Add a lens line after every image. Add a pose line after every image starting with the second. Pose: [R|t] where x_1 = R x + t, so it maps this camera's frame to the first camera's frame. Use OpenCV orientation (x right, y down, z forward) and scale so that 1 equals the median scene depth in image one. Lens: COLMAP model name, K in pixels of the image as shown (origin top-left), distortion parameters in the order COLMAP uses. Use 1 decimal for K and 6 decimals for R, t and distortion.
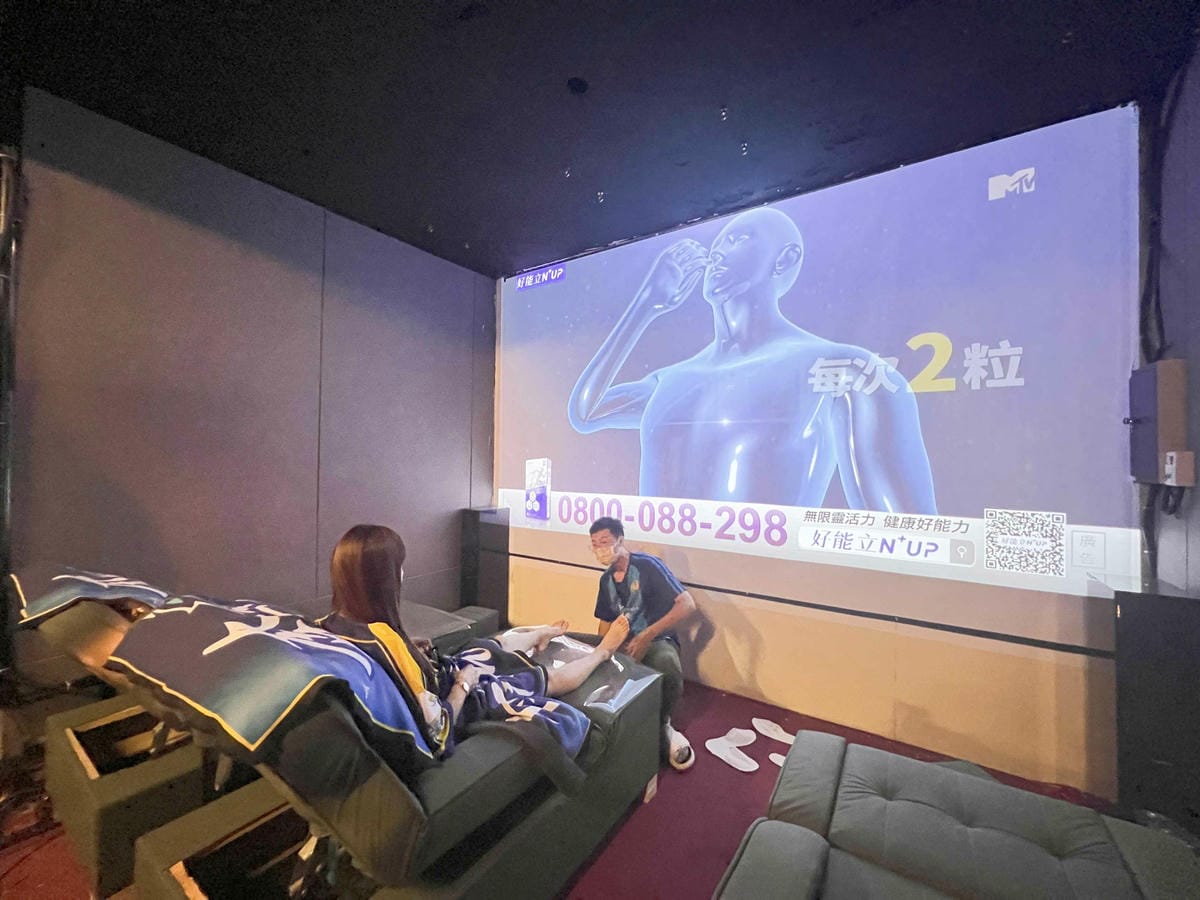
lens RADIAL K [[476.4, 0, 596.7], [0, 476.4, 448.0], [0, 0, 1]] dist [-0.000539, 0.000512]
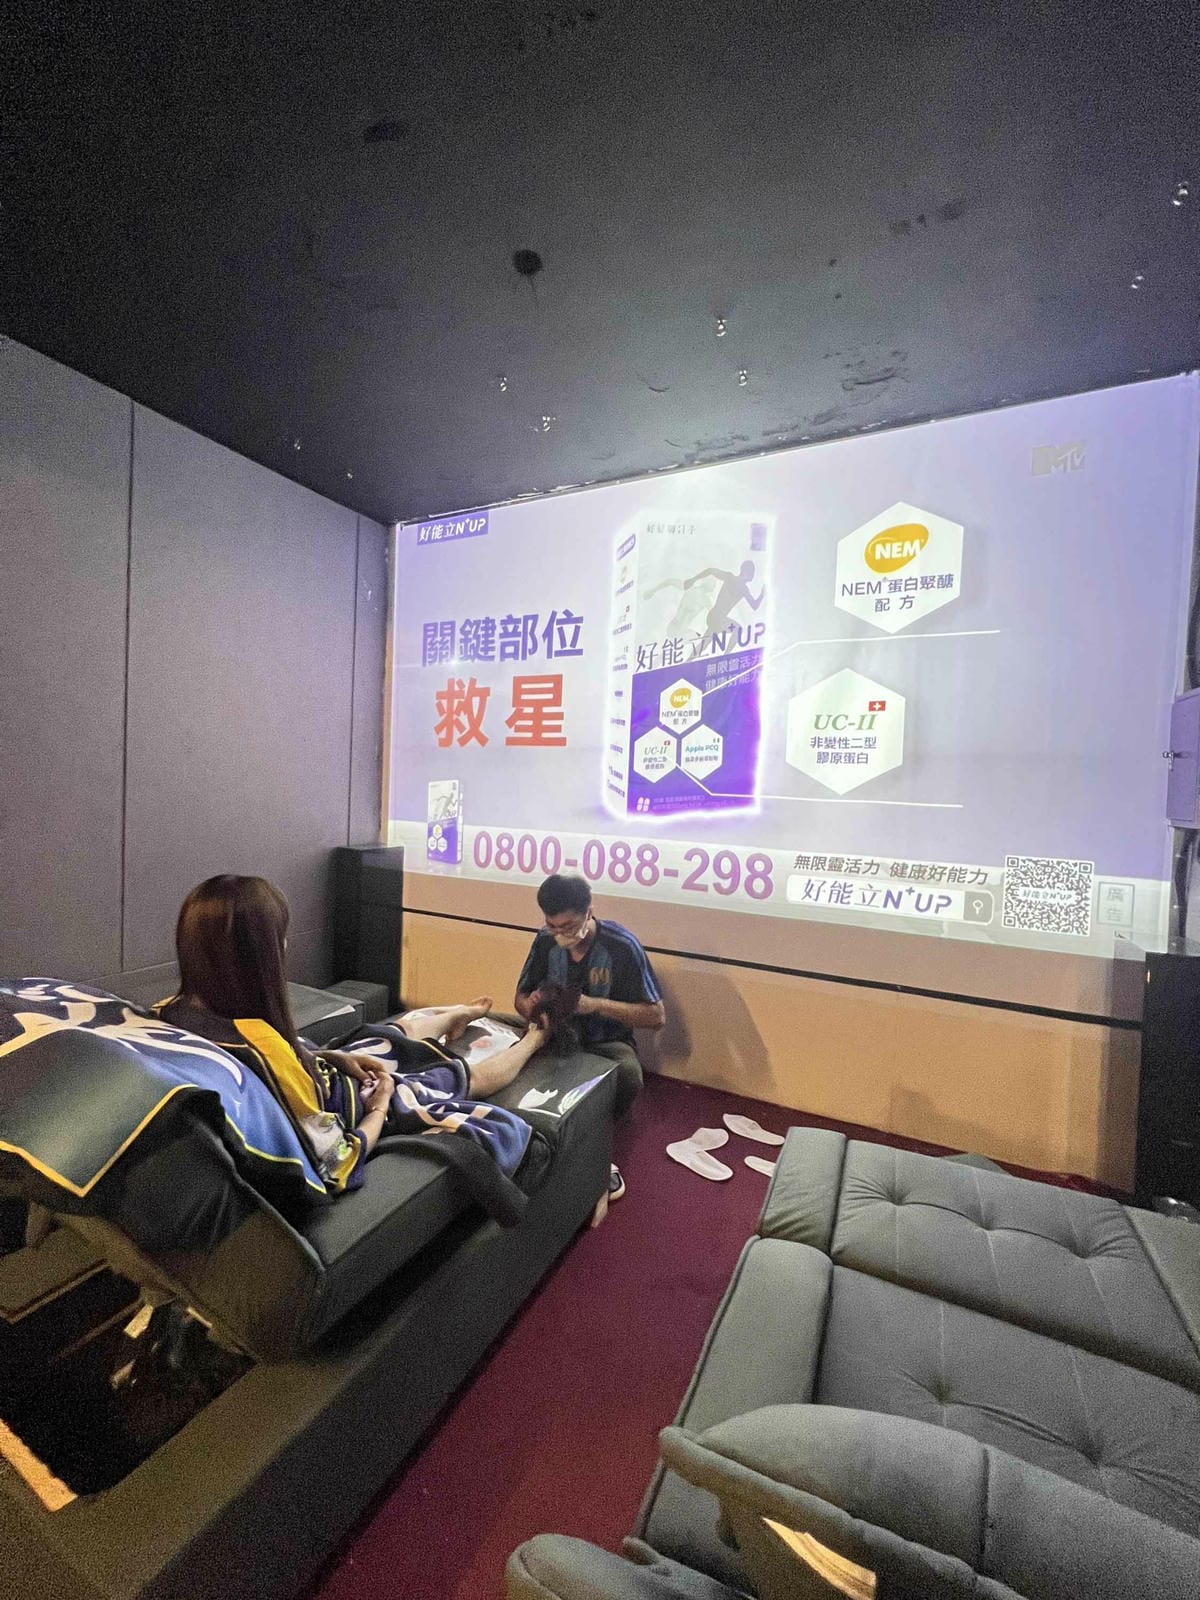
lens RADIAL K [[635.2, 0, 594.5], [0, 635.2, 796.5], [0, 0, 1]] dist [-0.000539, 0.000512]
pose [[0.991104, 0.021524, 0.131336, -0.044678], [-0.027556, 0.998639, 0.044281, -0.004102], [-0.130204, -0.047506, 0.990348, 0.003895]]
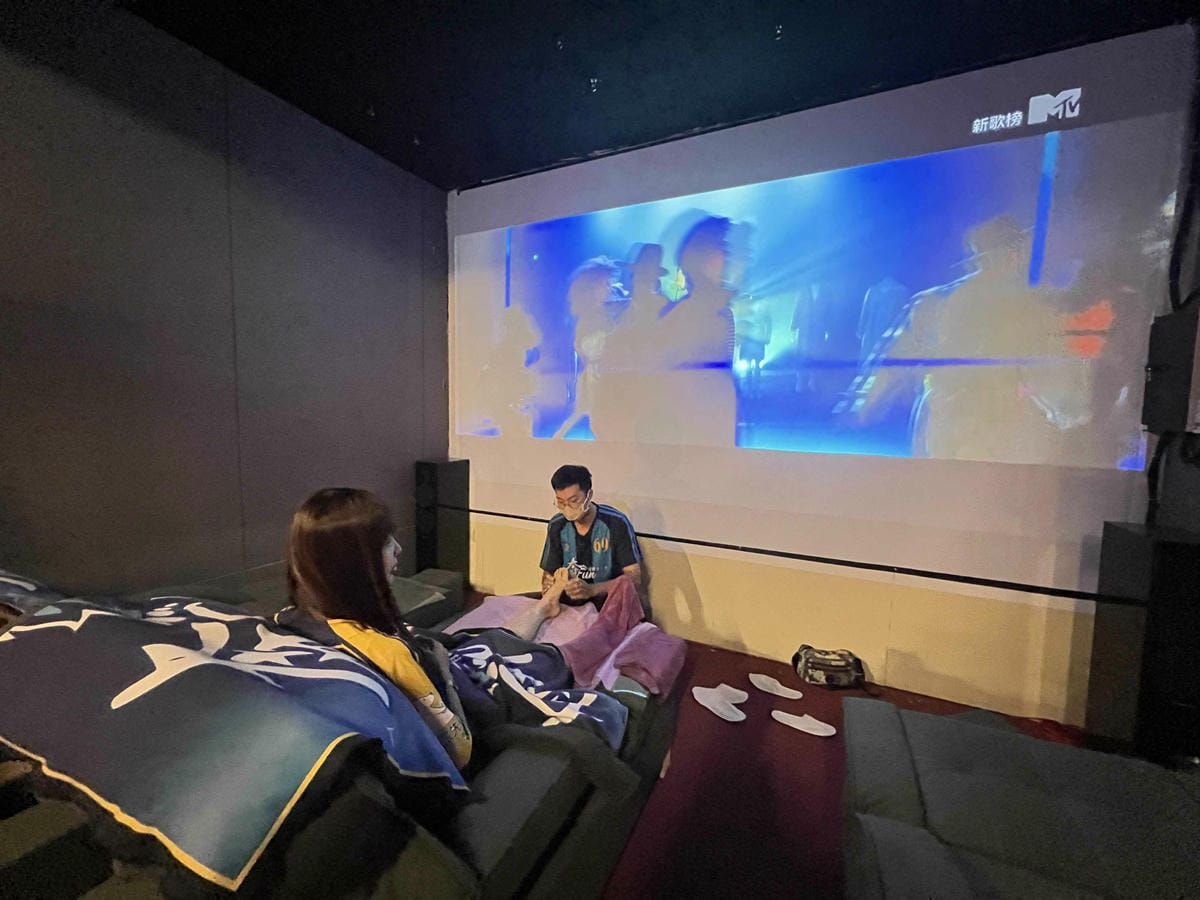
lens RADIAL K [[476.4, 0, 596.7], [0, 476.4, 448.0], [0, 0, 1]] dist [-0.000539, 0.000512]
pose [[0.989486, -0.002691, 0.144605, -0.144370], [-0.012040, 0.994824, 0.100901, 0.019505], [-0.144128, -0.101581, 0.984331, 0.168136]]
